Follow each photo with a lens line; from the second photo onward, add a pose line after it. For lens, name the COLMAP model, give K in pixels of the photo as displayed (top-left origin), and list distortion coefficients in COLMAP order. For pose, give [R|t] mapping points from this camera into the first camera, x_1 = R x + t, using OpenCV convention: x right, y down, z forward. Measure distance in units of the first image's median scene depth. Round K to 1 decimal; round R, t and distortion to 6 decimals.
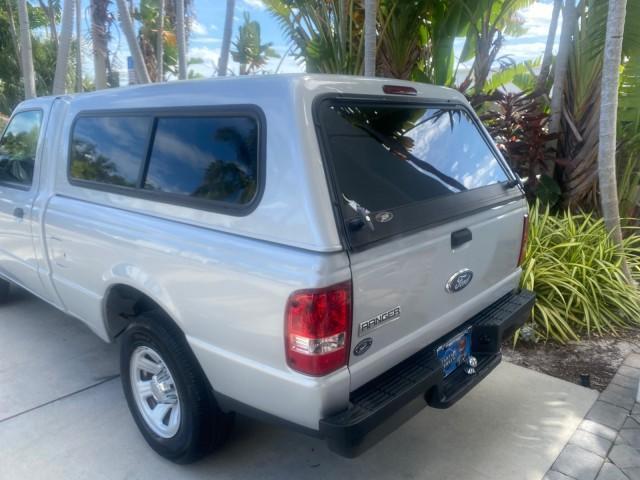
lens RADIAL K [[495.2, 0, 317.9], [0, 495.2, 238.6], [0, 0, 1]] dist [-0.004876, 0.002991]
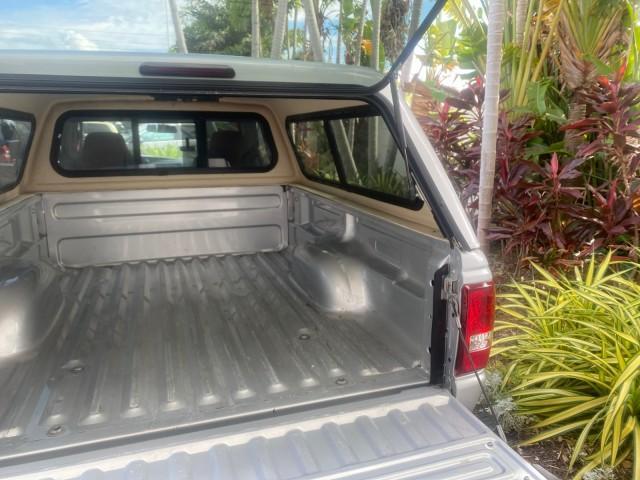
lens RADIAL K [[494.9, 0, 319.4], [0, 494.9, 238.1], [0, 0, 1]] dist [0.005146, -0.006181]
pose [[0.868469, 0.098772, -0.485804, 0.314565], [-0.110371, 0.993879, 0.004763, -0.049046], [0.483301, 0.049482, 0.874055, 0.256401]]
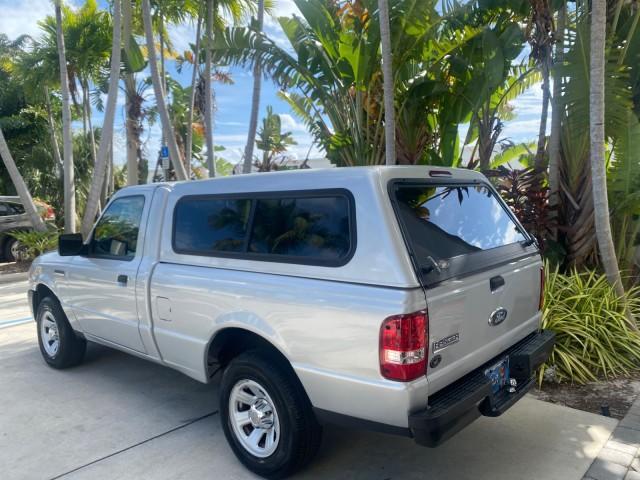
lens RADIAL K [[493.1, 0, 320.6], [0, 493.1, 239.0], [0, 0, 1]] dist [0.003929, -0.009005]
pose [[0.999611, -0.027857, 0.001605, -0.079318], [0.027777, 0.987950, -0.152263, 0.032539], [0.002656, 0.152249, 0.988339, -0.137583]]
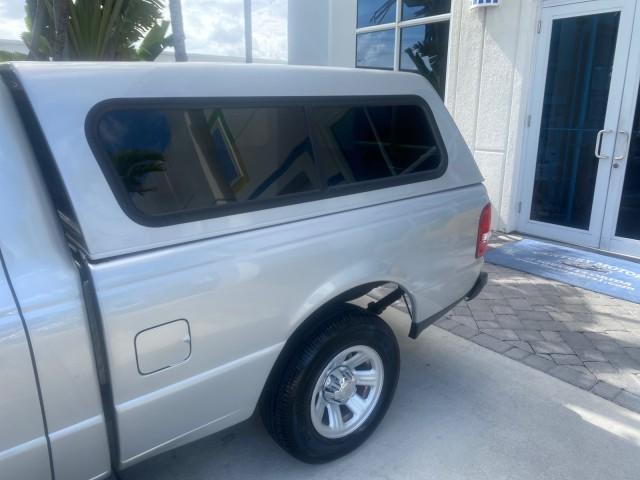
lens RADIAL K [[492.6, 0, 323.7], [0, 492.6, 239.3], [0, 0, 1]] dist [0.008188, 0.001360]
pose [[0.153580, -0.276431, 0.948683, -0.601403], [0.233192, 0.943095, 0.237052, -0.109196], [-0.960226, 0.184819, 0.209302, 0.400219]]
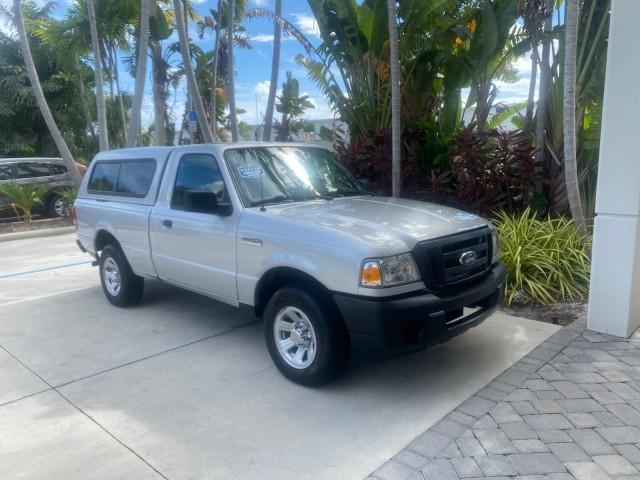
lens RADIAL K [[494.5, 0, 323.2], [0, 494.5, 239.0], [0, 0, 1]] dist [-0.003777, -0.003680]
pose [[0.999184, -0.030204, -0.026801, -0.078524], [0.028136, 0.996826, -0.074471, 0.091024], [0.028965, 0.073656, 0.996863, -0.366312]]
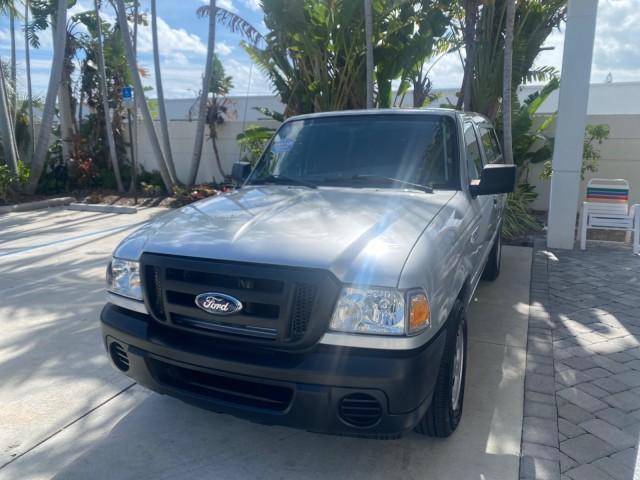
lens RADIAL K [[493.6, 0, 318.6], [0, 493.6, 241.5], [0, 0, 1]] dist [-0.010803, -0.006286]
pose [[0.946431, -0.088912, 0.310425, -0.705742], [0.097699, 0.995133, -0.012842, 0.142774], [-0.307772, 0.042483, 0.950511, -0.571658]]
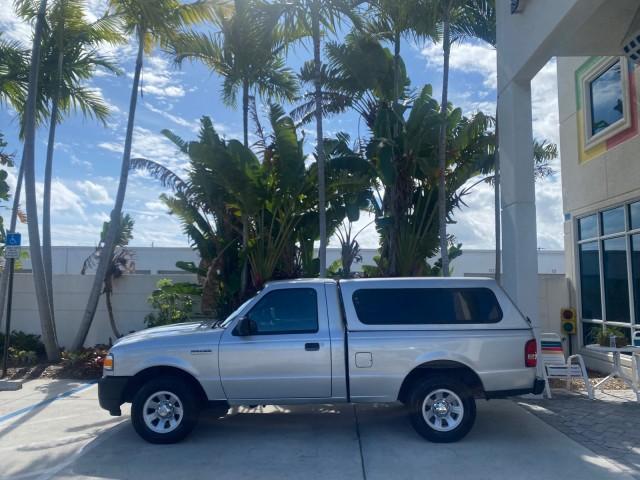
lens RADIAL K [[492.4, 0, 320.8], [0, 492.4, 238.7], [0, 0, 1]] dist [0.002720, -0.004701]
pose [[0.754526, 0.056869, 0.653801, -1.164105], [0.161847, 0.949343, -0.269357, 0.041338], [-0.636000, 0.309053, 0.707100, -0.250692]]
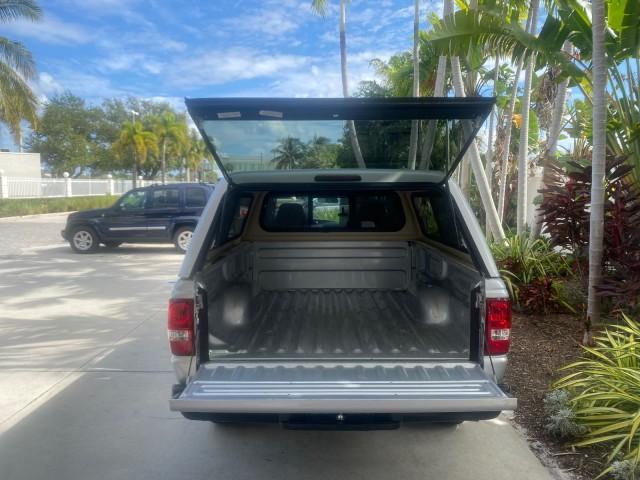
lens RADIAL K [[494.1, 0, 320.6], [0, 494.1, 238.7], [0, 0, 1]] dist [0.000058, -0.004592]
pose [[0.662872, 0.060515, -0.746283, 0.527014], [-0.169881, 0.982890, -0.071193, -0.021562], [0.729206, 0.173971, 0.661810, 0.076957]]
